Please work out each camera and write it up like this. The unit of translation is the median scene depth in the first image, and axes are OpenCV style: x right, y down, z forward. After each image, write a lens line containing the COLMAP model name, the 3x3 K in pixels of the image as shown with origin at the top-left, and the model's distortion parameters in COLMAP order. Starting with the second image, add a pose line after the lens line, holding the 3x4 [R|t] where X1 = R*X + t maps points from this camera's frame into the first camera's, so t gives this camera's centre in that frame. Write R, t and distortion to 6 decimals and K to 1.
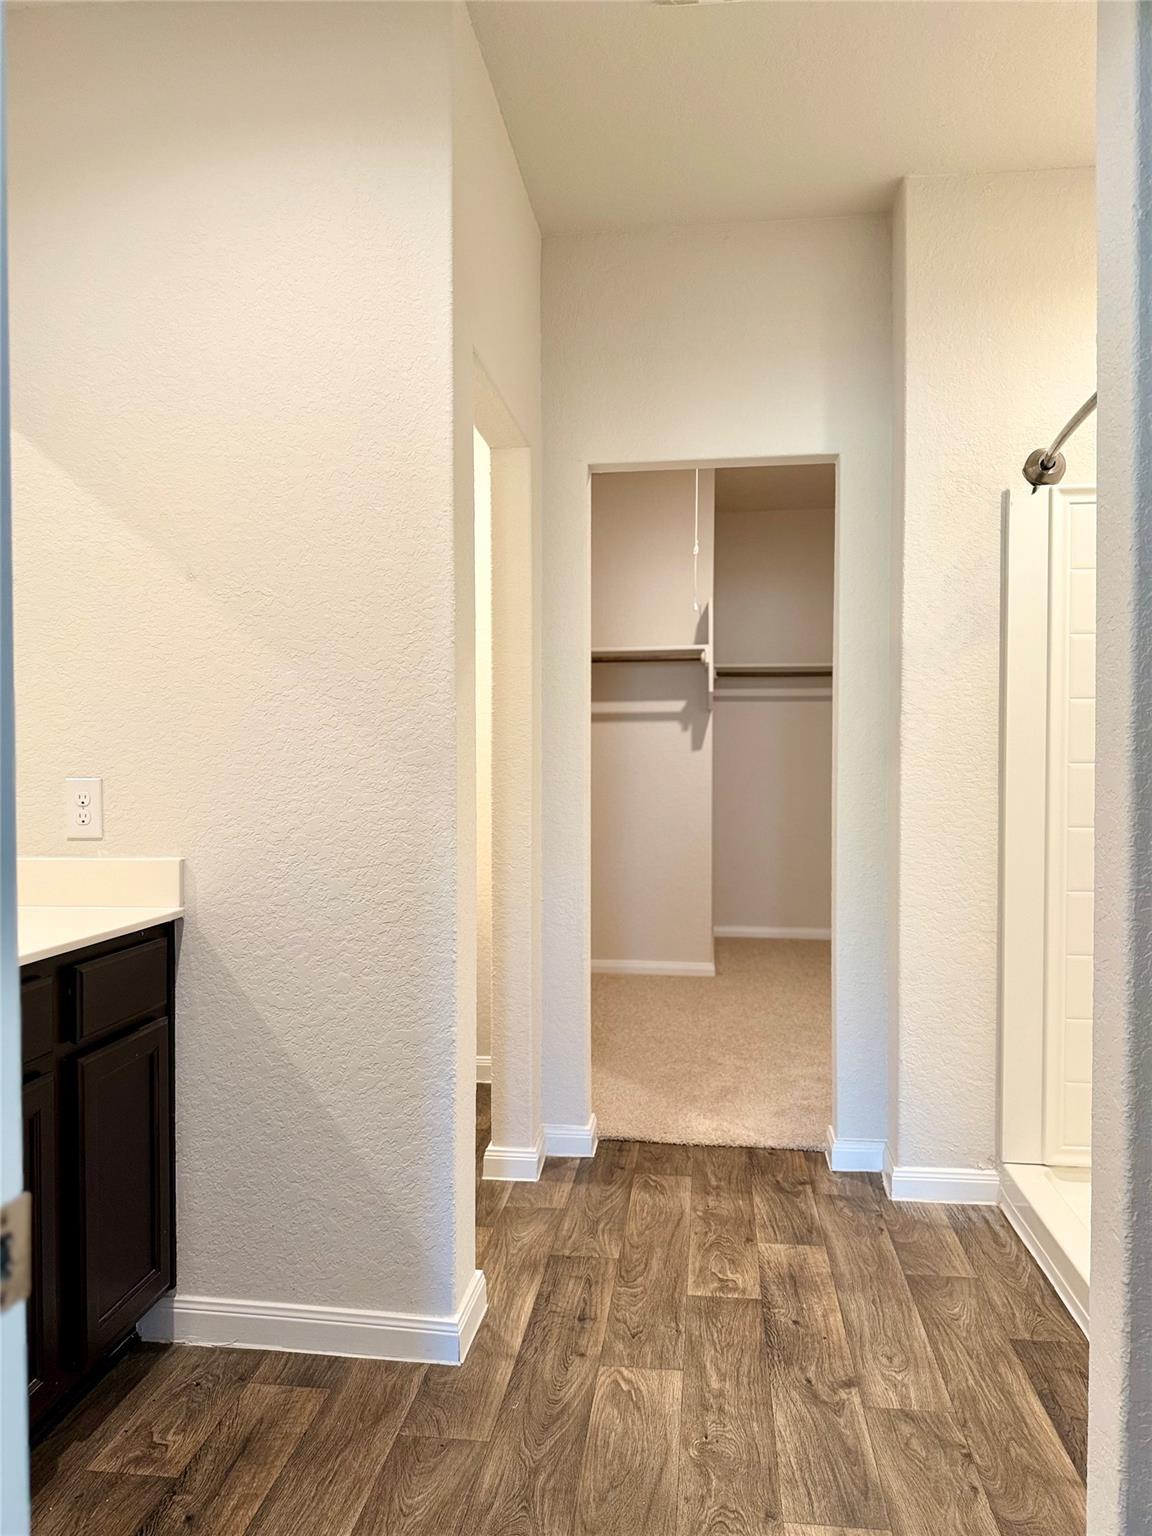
lens RADIAL K [[1103.1, 0, 580.7], [0, 1103.1, 762.5], [0, 0, 1]] dist [-0.000097, -0.001841]
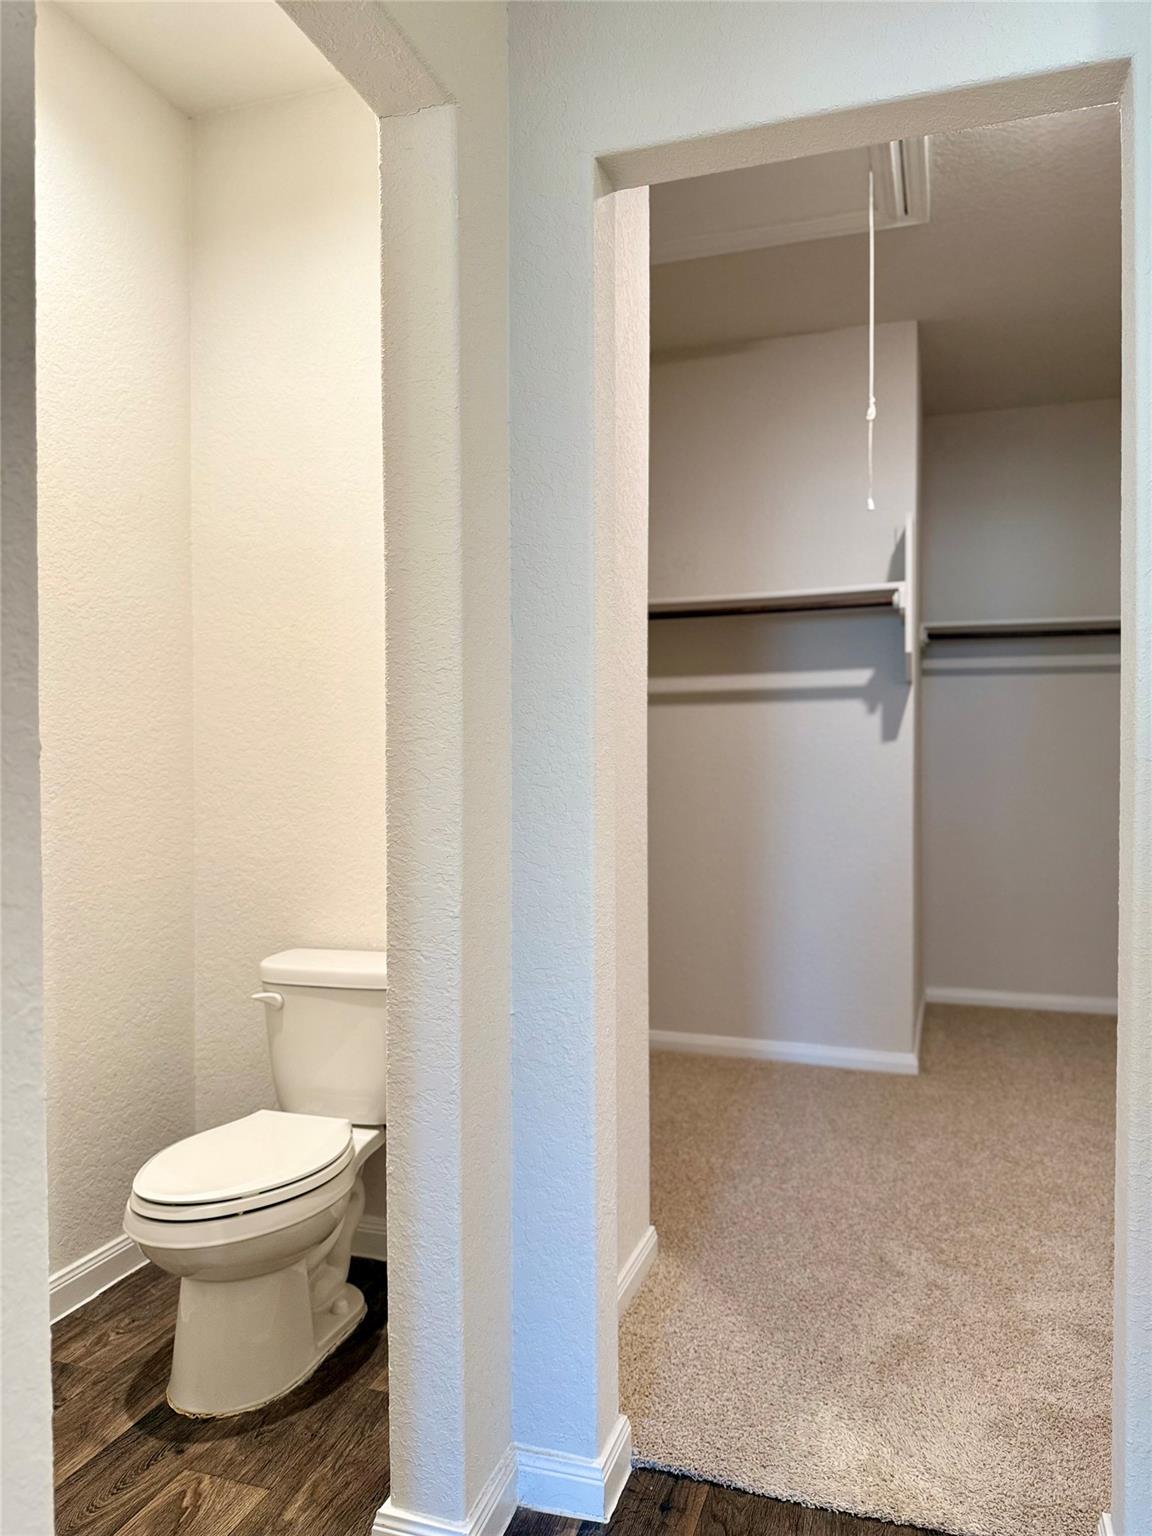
lens RADIAL K [[1116.5, 0, 576.7], [0, 1116.5, 780.9], [0, 0, 1]] dist [-0.014229, -0.003645]
pose [[0.977769, 0.000238, -0.209684, 0.063961], [0.001804, 0.999953, 0.009549, 0.006281], [0.209676, -0.009715, 0.977723, 0.305123]]
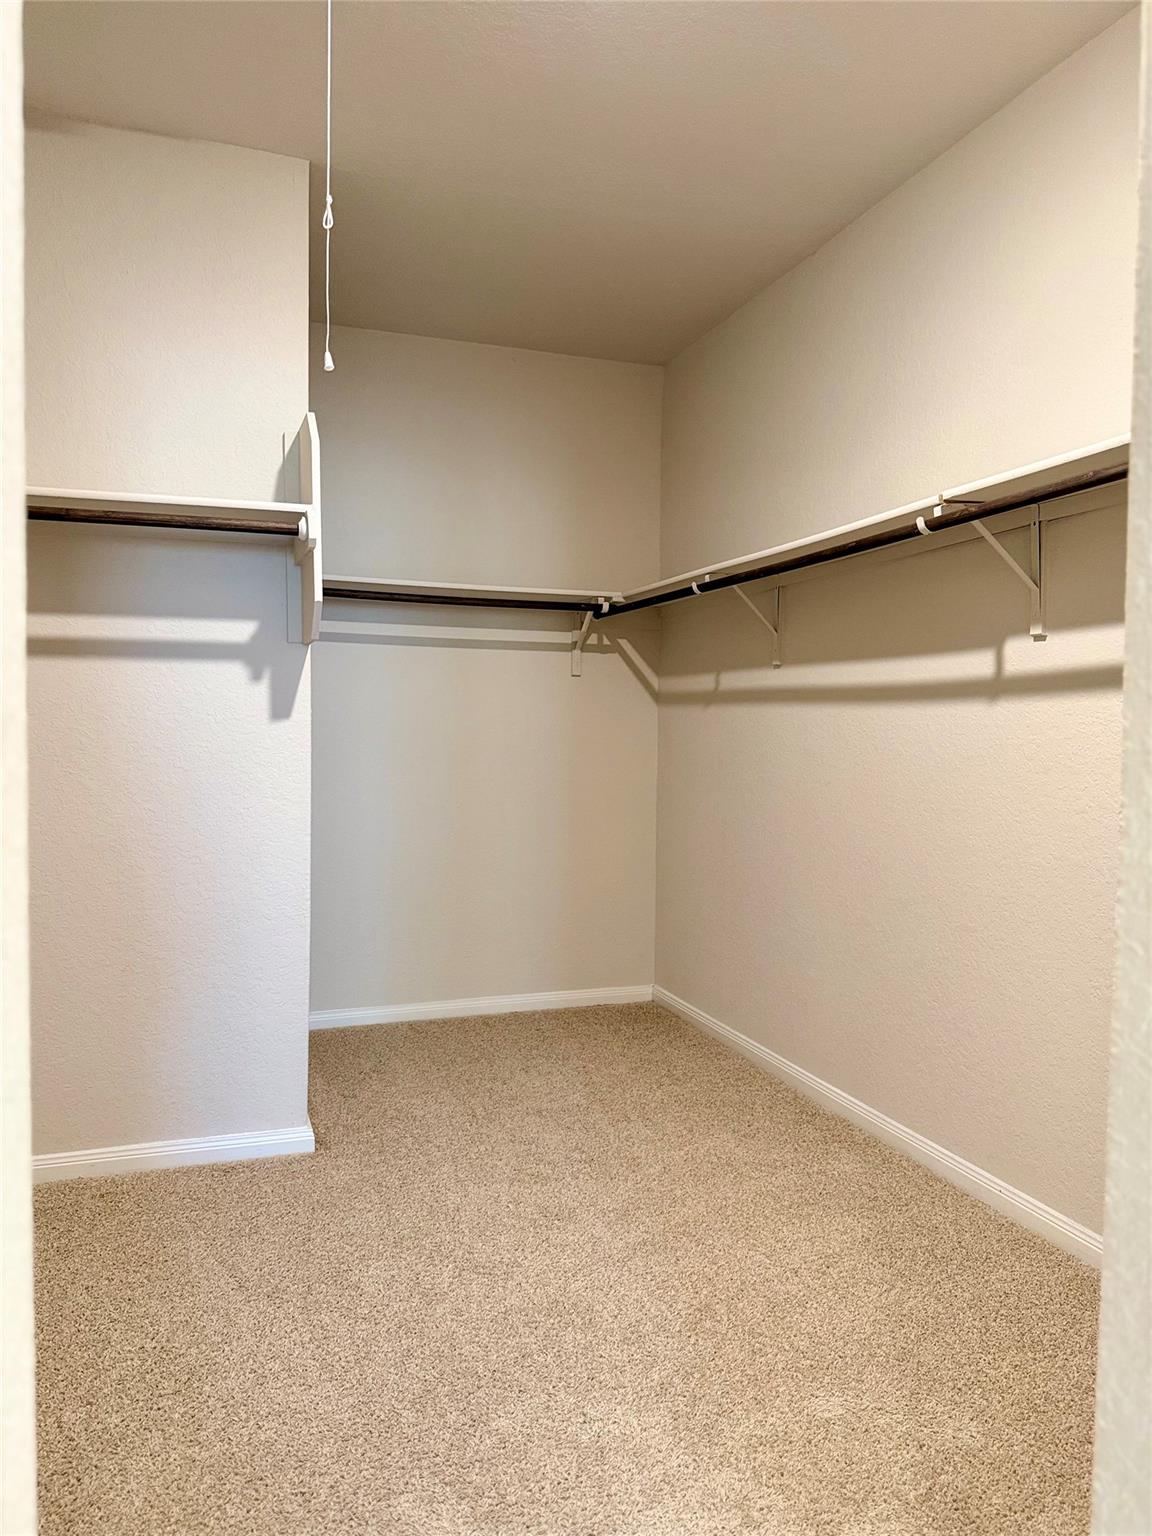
lens RADIAL K [[1103.1, 0, 580.7], [0, 1103.1, 762.5], [0, 0, 1]] dist [-0.000097, -0.001841]
pose [[0.896969, -0.009239, 0.441997, 0.005221], [-0.002713, 0.999648, 0.026401, -0.005768], [-0.442085, -0.024880, 0.896628, 0.508849]]
